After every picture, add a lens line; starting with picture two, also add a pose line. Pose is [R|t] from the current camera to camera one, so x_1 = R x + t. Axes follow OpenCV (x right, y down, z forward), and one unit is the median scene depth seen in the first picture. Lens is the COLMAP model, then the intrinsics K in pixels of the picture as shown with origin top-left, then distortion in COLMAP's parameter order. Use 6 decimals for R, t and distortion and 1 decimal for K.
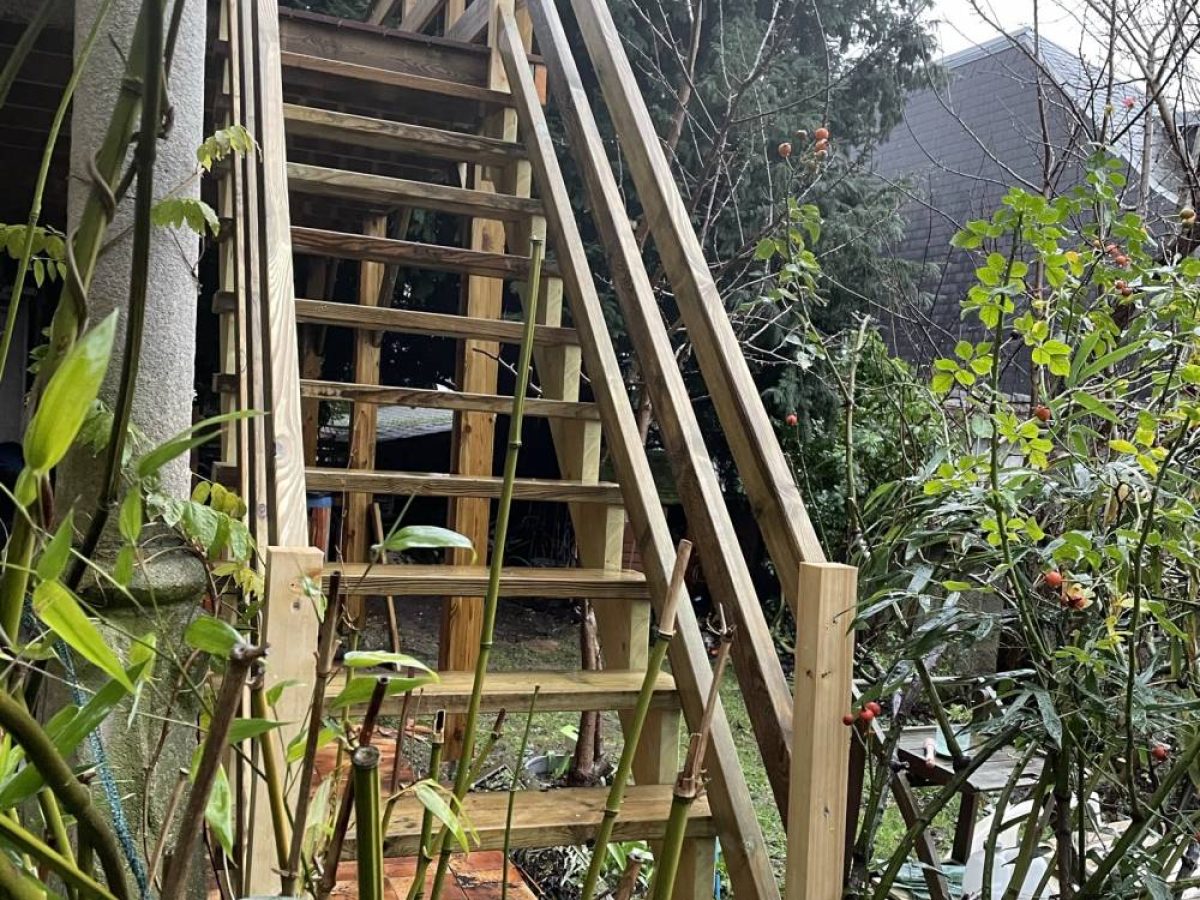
lens RADIAL K [[1113.3, 0, 615.9], [0, 1113.3, 481.0], [0, 0, 1]] dist [0.049005, -0.001101]
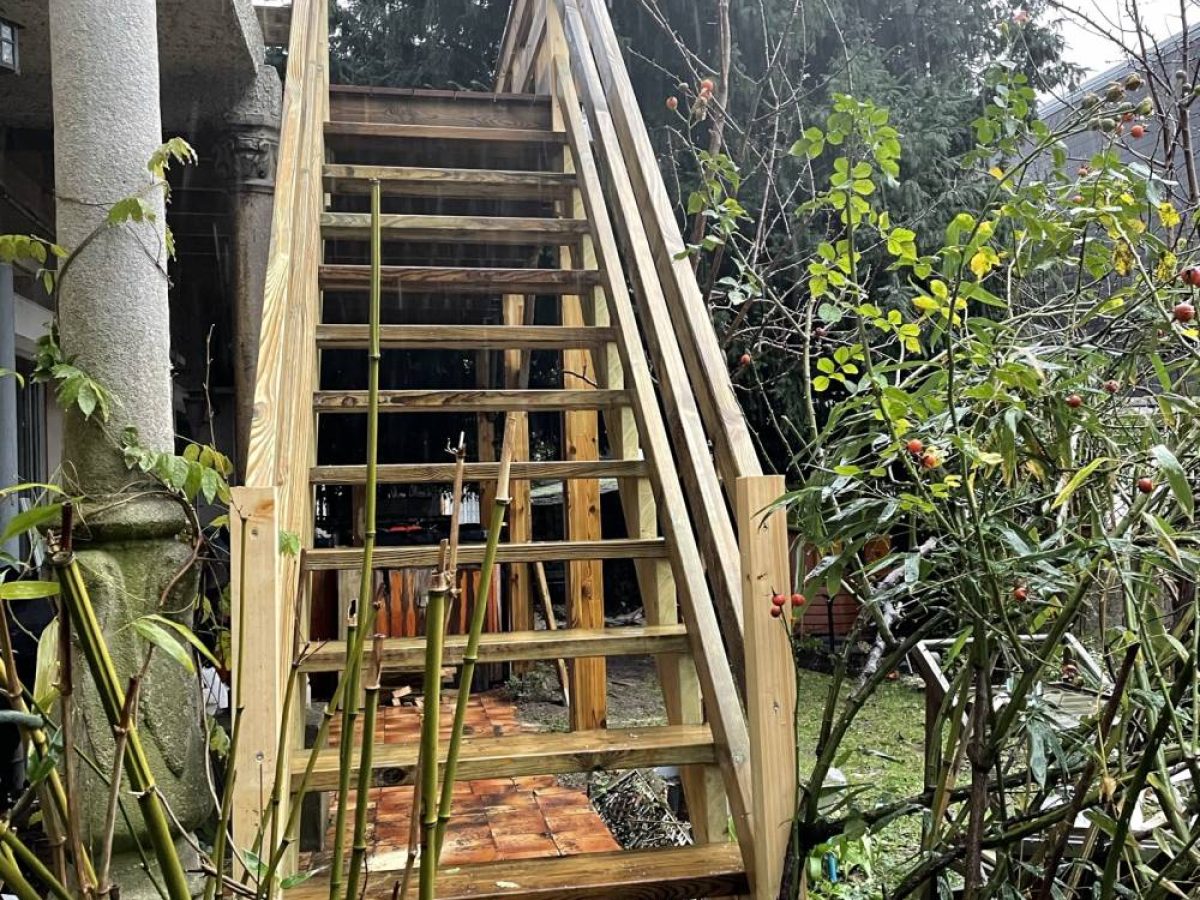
lens RADIAL K [[1086.2, 0, 600.0], [0, 1086.2, 450.0], [0, 0, 1]] dist [0.053605, 0.002899]
pose [[0.982743, -0.097880, -0.156957, 0.164320], [0.087488, 0.993573, -0.071824, 0.088993], [0.162978, 0.056853, 0.984990, -0.046483]]
